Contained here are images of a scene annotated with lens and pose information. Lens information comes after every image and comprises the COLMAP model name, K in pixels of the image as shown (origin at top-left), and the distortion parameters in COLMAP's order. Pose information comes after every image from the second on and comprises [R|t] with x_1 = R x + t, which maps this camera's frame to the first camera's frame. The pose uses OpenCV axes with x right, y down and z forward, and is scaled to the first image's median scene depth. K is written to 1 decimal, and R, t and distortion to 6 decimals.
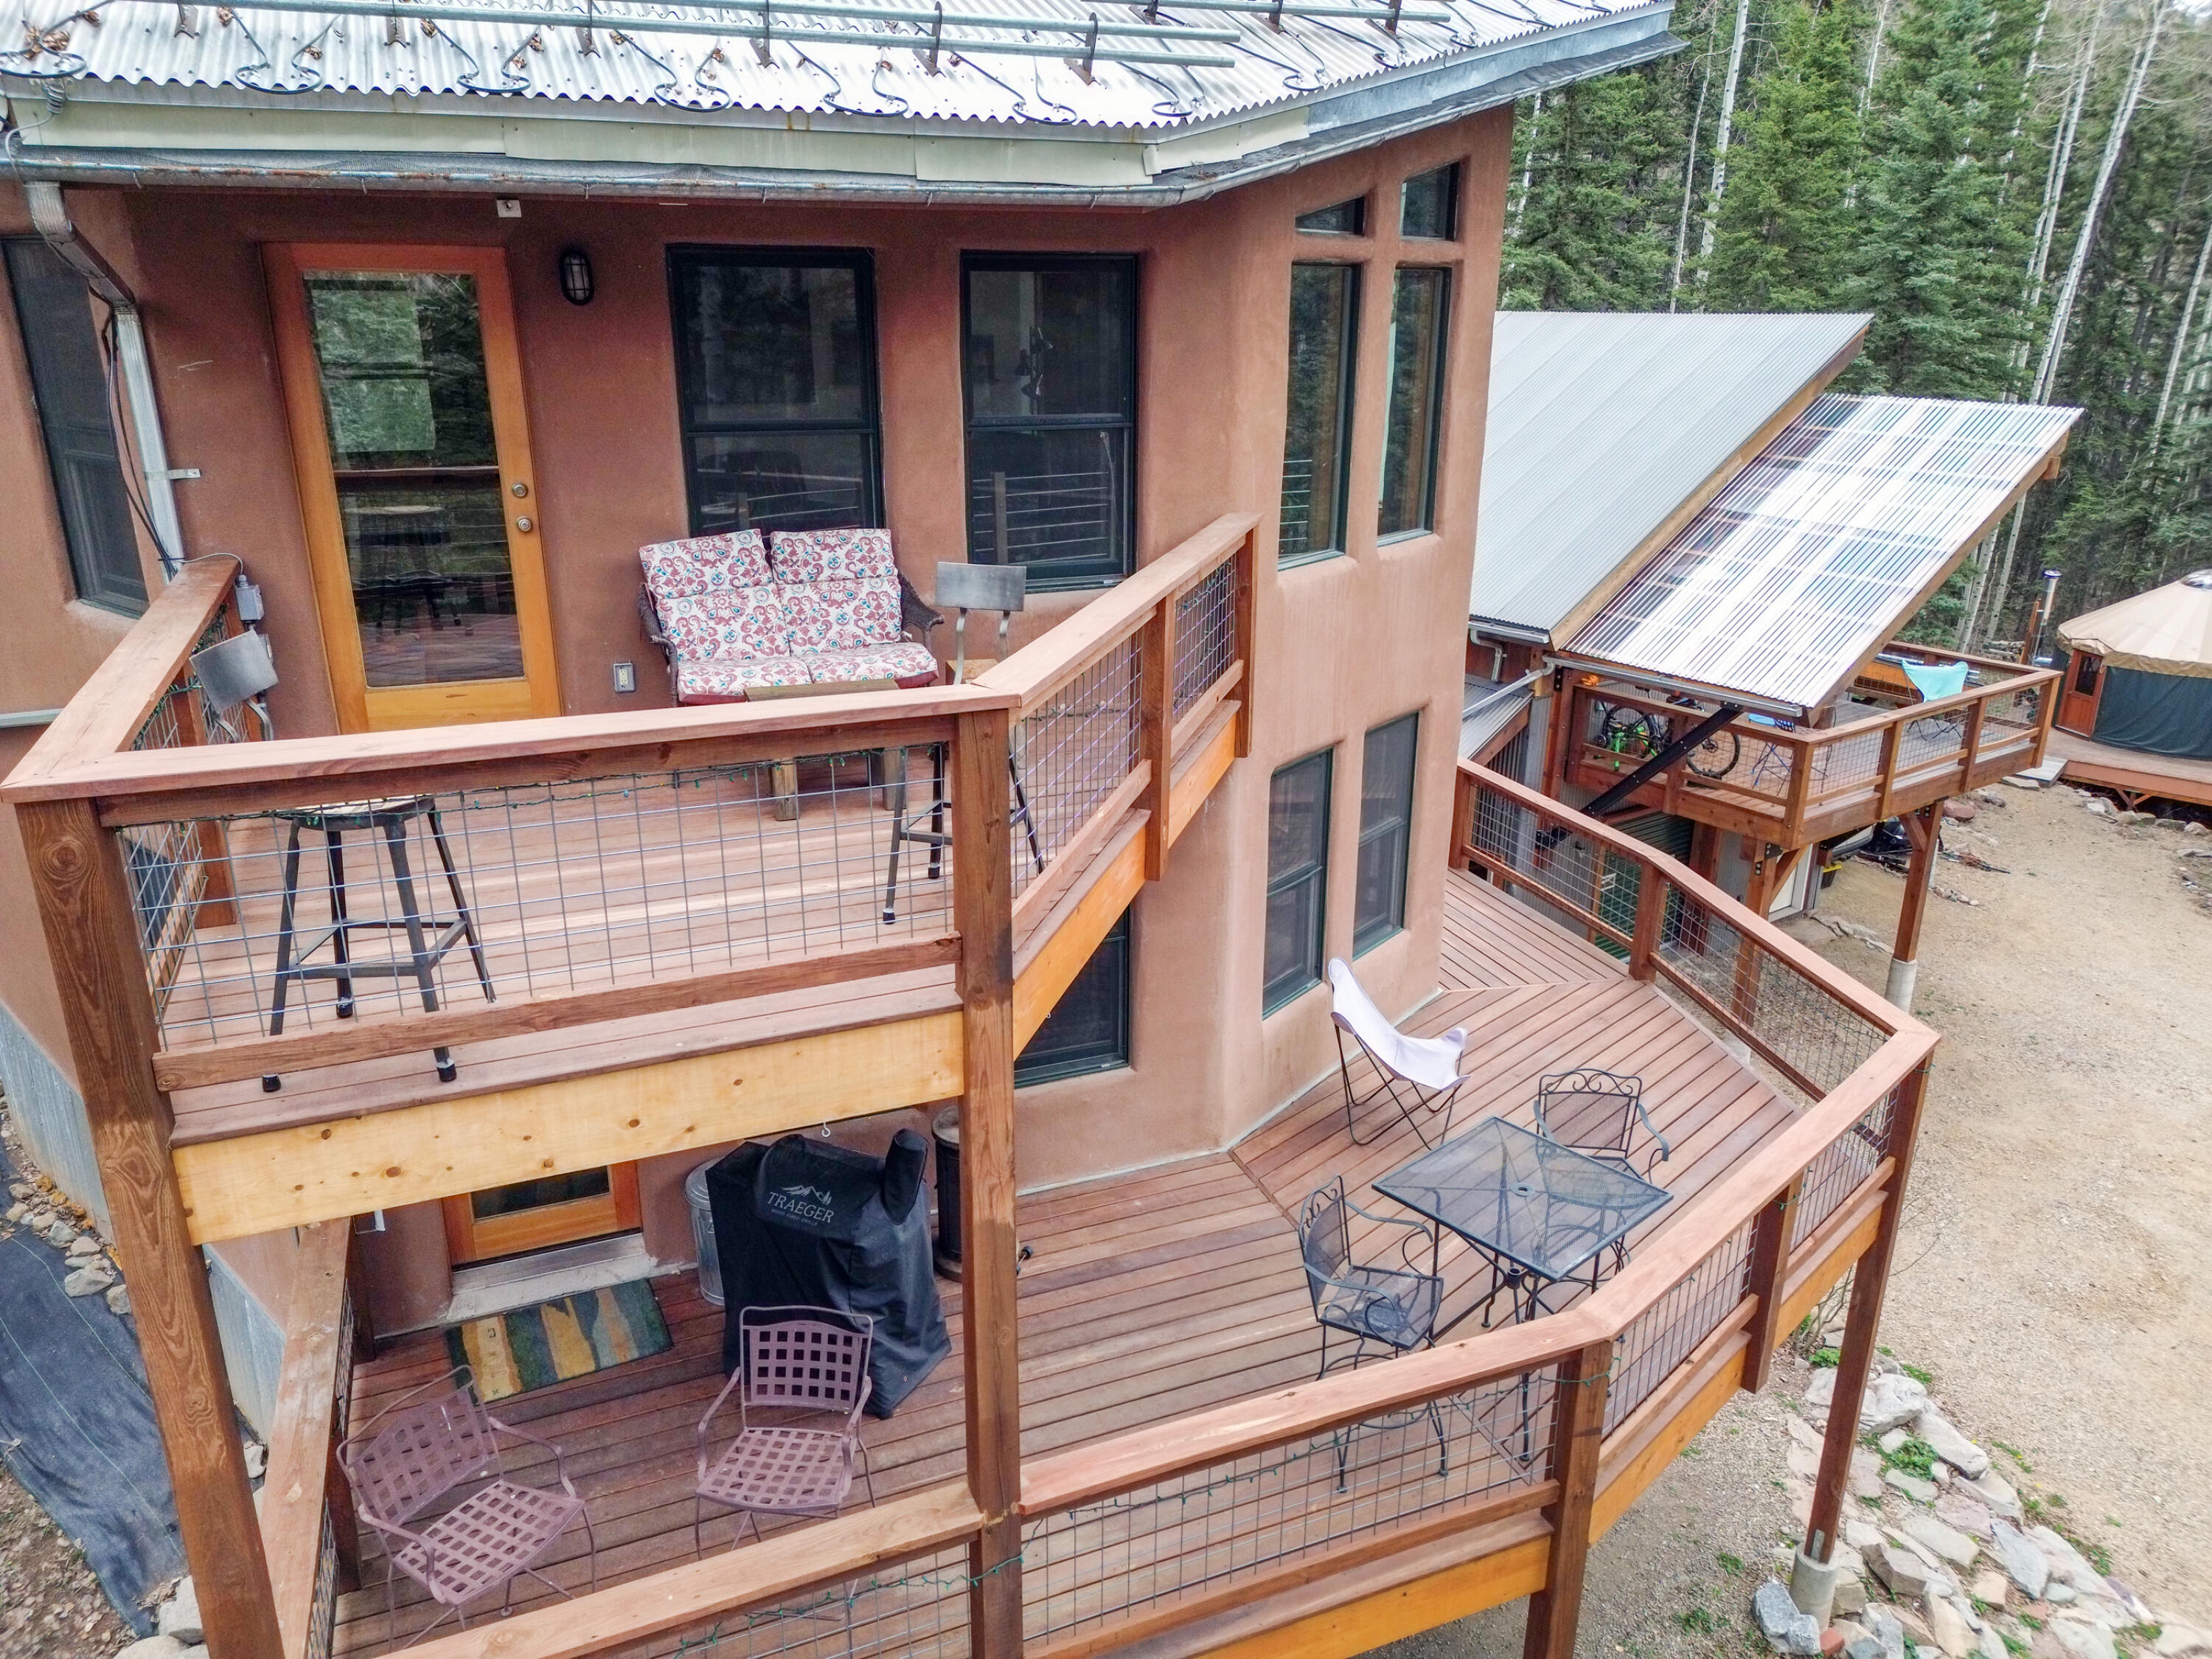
lens RADIAL K [[1555.3, 0, 1106.0], [0, 1555.3, 829.5], [0, 0, 1]] dist [0.067997, -0.062149]
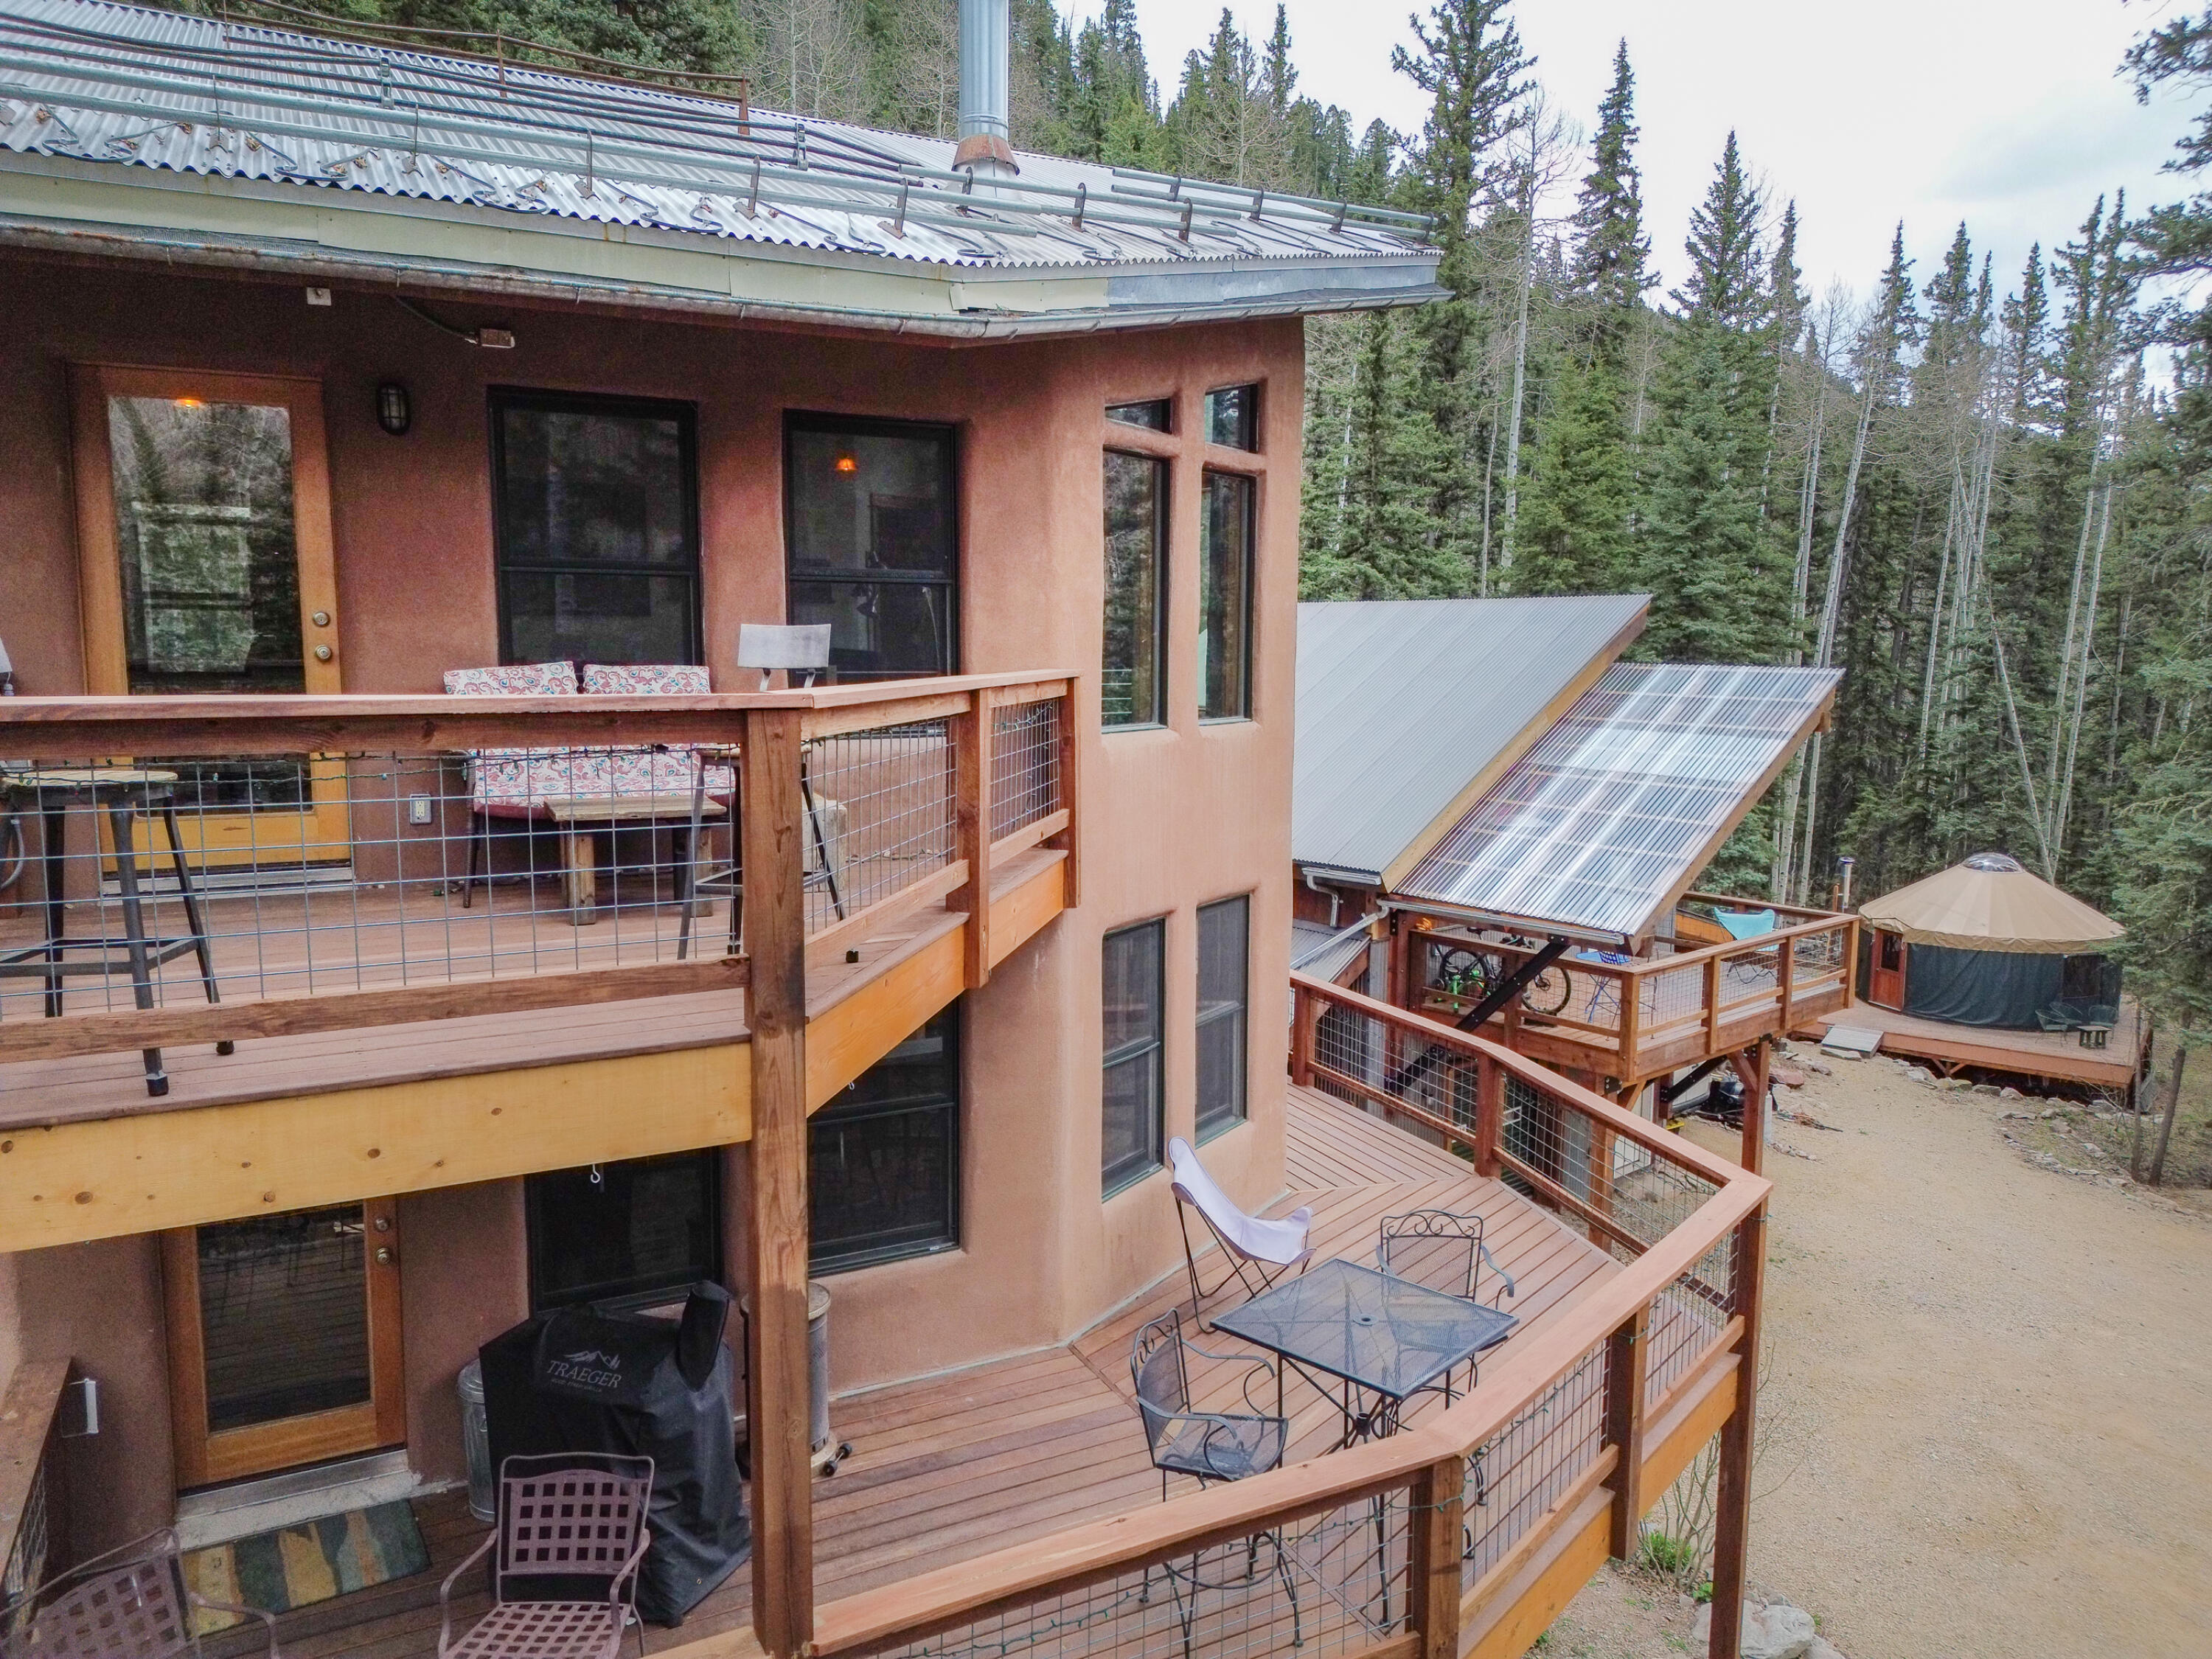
lens RADIAL K [[1555.3, 0, 1106.0], [0, 1555.3, 829.5], [0, 0, 1]] dist [0.067997, -0.062149]
pose [[0.995851, -0.009429, 0.090507, 0.019492], [0.028053, 0.977985, -0.206779, 0.100647], [-0.086565, 0.208460, 0.974192, 0.018695]]
